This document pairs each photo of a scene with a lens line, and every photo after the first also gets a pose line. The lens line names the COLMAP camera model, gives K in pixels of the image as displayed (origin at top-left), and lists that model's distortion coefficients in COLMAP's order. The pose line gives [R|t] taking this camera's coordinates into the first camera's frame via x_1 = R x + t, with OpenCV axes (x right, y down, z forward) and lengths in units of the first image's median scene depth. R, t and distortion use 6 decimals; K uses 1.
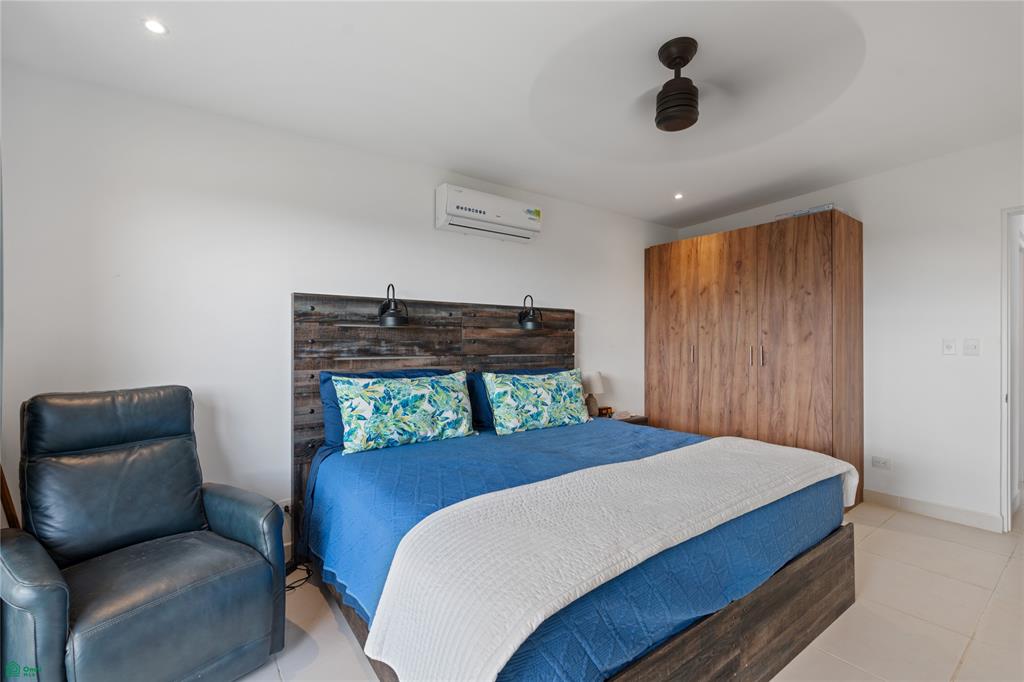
lens RADIAL K [[451.1, 0, 510.2], [0, 451.1, 343.0], [0, 0, 1]] dist [-0.004578, 0.000773]
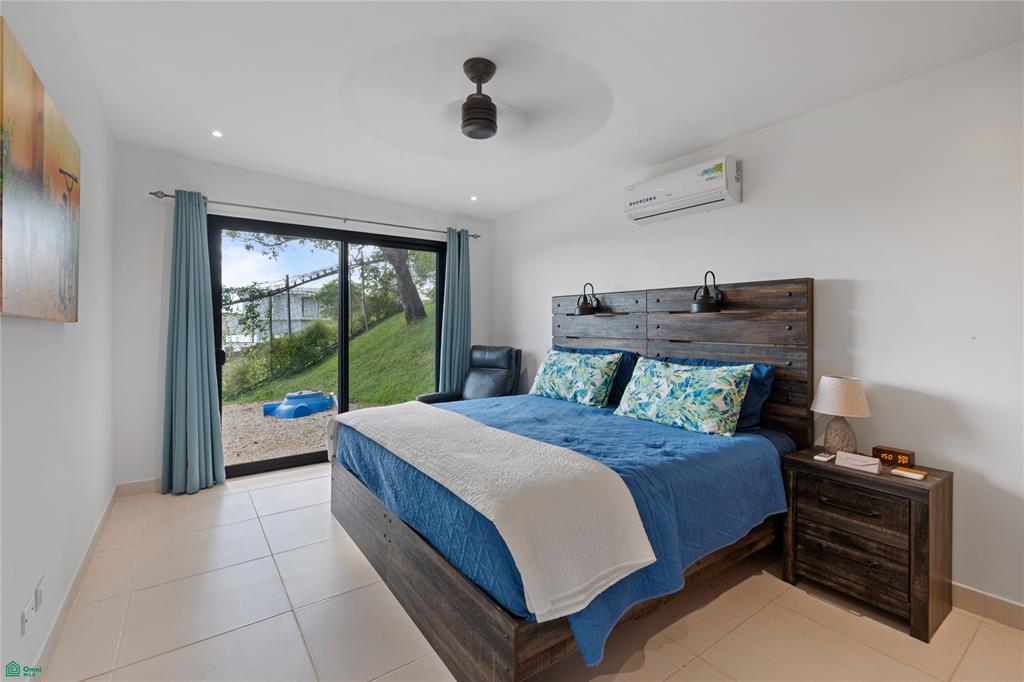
lens RADIAL K [[451.1, 0, 508.9], [0, 451.1, 330.3], [0, 0, 1]] dist [-0.004578, 0.000773]
pose [[-0.010113, 0.006024, -0.999931, 0.975739], [-0.009702, 0.999934, 0.006122, 0.002136], [0.999902, 0.009763, -0.010054, 0.711058]]
